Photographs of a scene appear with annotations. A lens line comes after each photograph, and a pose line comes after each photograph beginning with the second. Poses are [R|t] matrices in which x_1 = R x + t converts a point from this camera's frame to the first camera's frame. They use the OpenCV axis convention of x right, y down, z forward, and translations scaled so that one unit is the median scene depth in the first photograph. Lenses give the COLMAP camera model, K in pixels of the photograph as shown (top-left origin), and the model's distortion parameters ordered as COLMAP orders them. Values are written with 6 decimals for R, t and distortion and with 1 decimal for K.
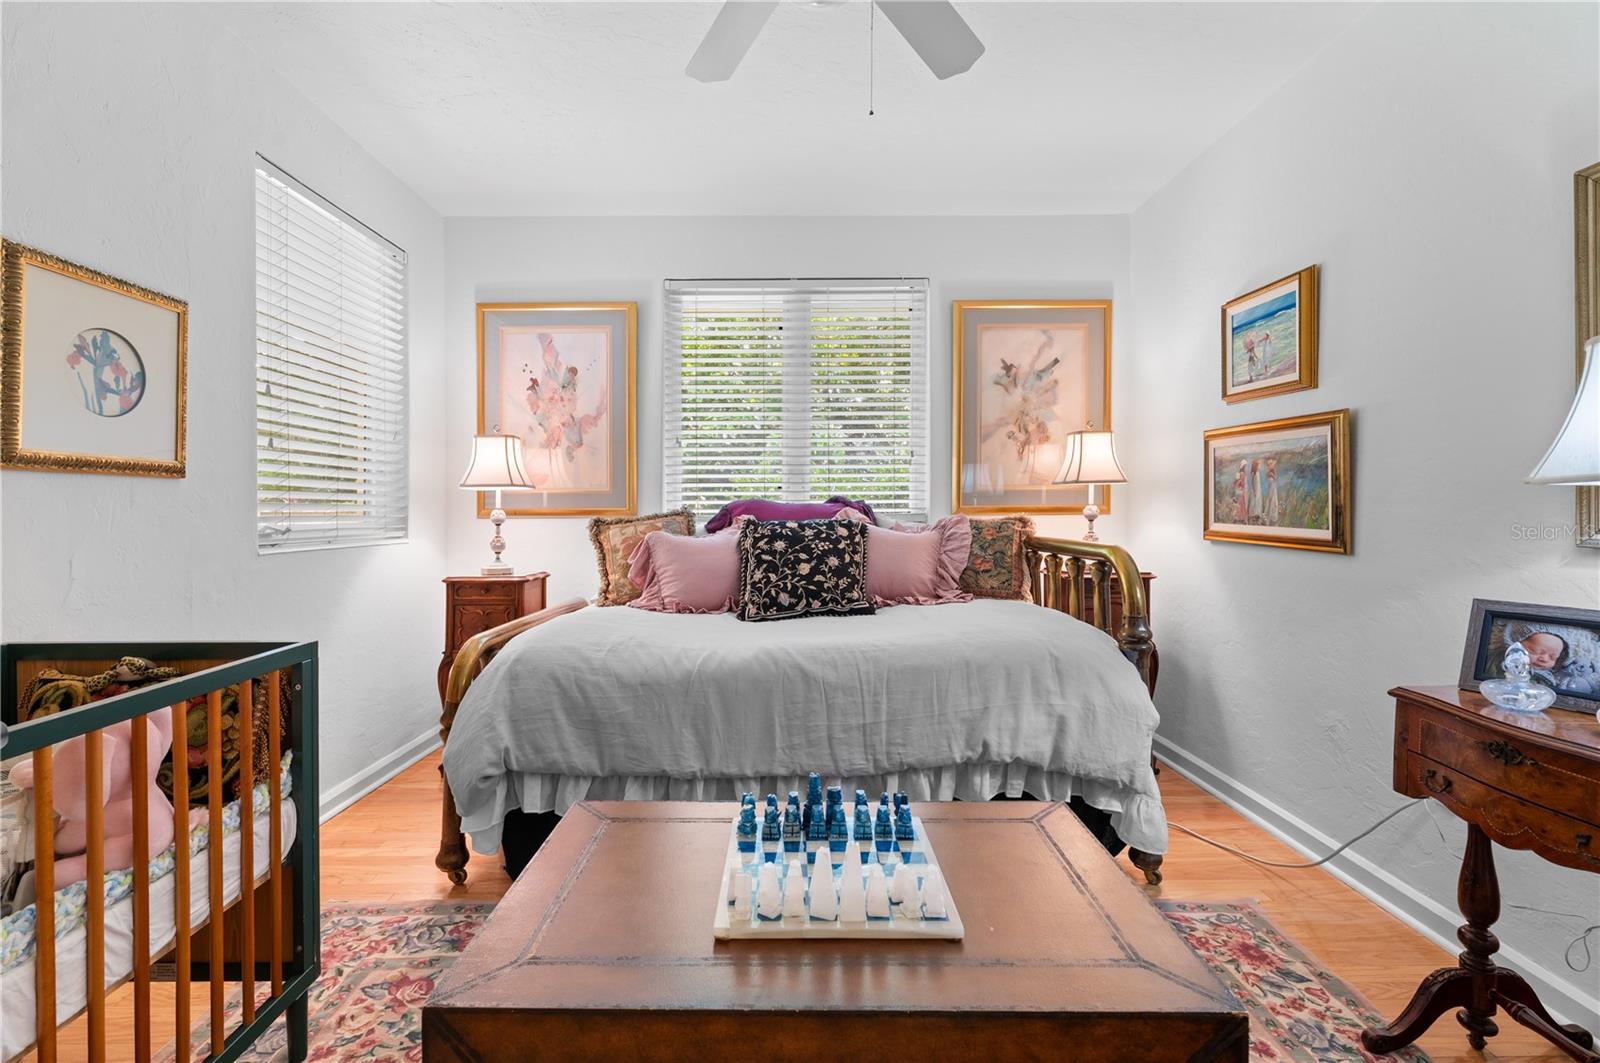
lens RADIAL K [[700.7, 0, 793.8], [0, 700.7, 520.8], [0, 0, 1]] dist [0.003805, -0.001379]
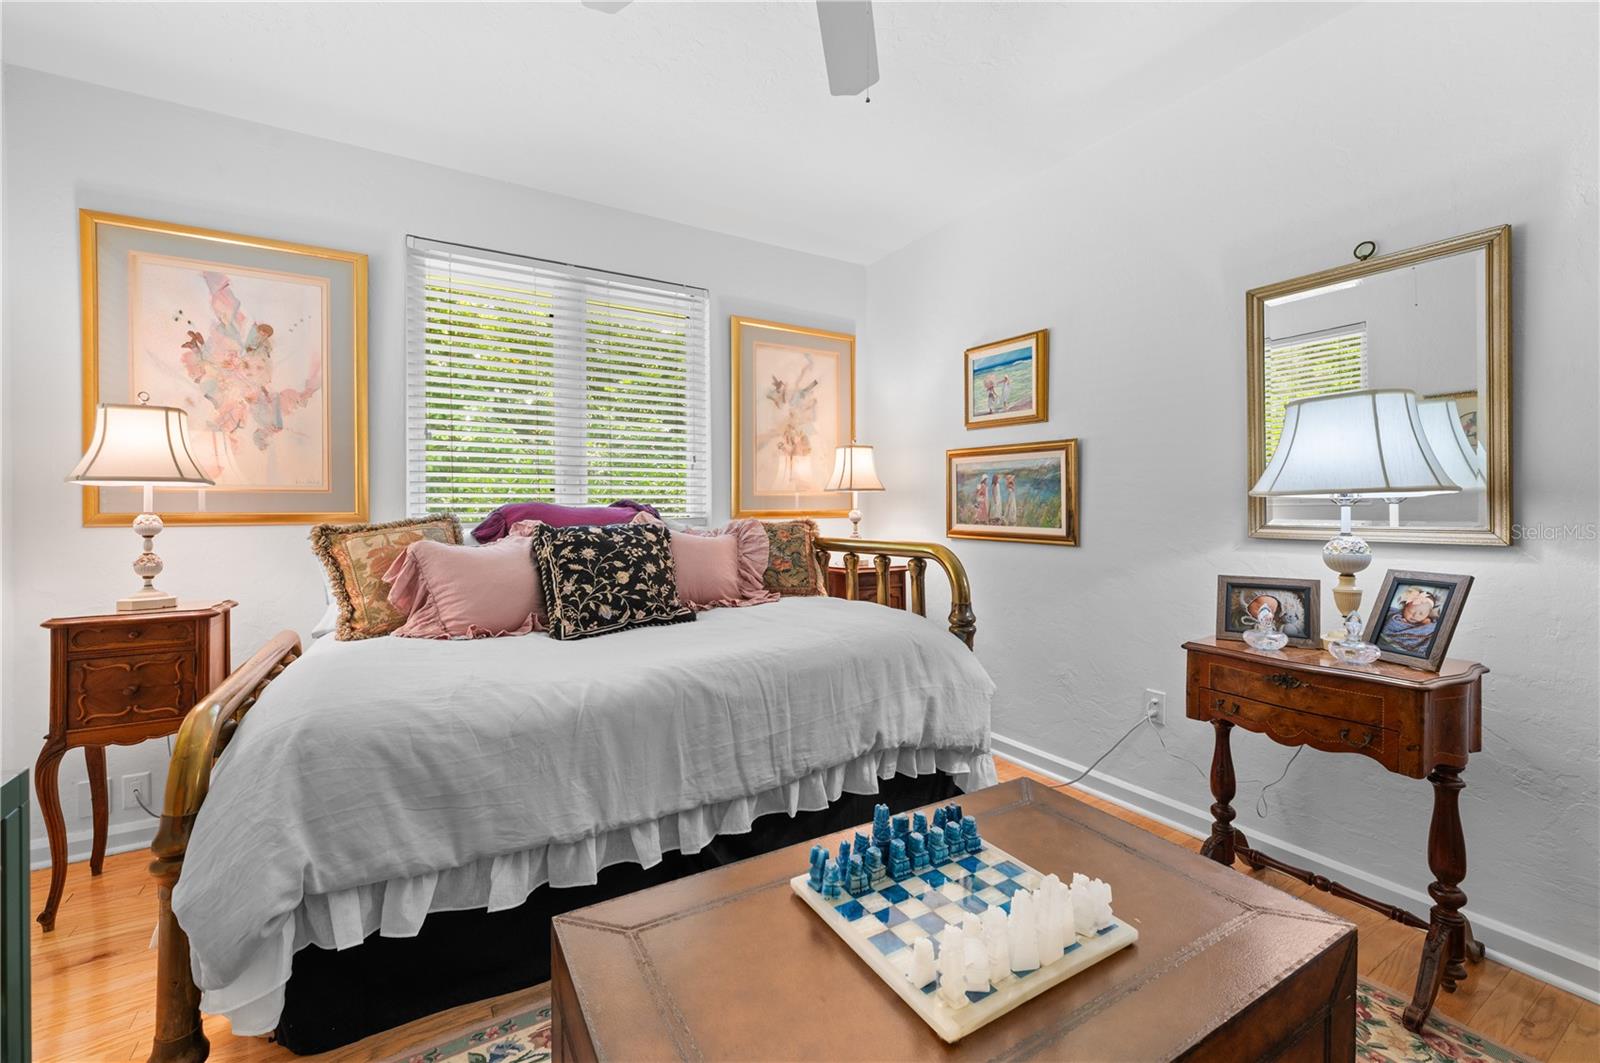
lens RADIAL K [[639.0, 0, 798.4], [0, 639.0, 520.2], [0, 0, 1]] dist [0.002586, -0.000524]
pose [[0.862197, -0.006610, 0.506530, -0.224503], [0.009716, 0.999947, -0.003489, -0.002409], [-0.506480, 0.007929, 0.862215, 0.159834]]
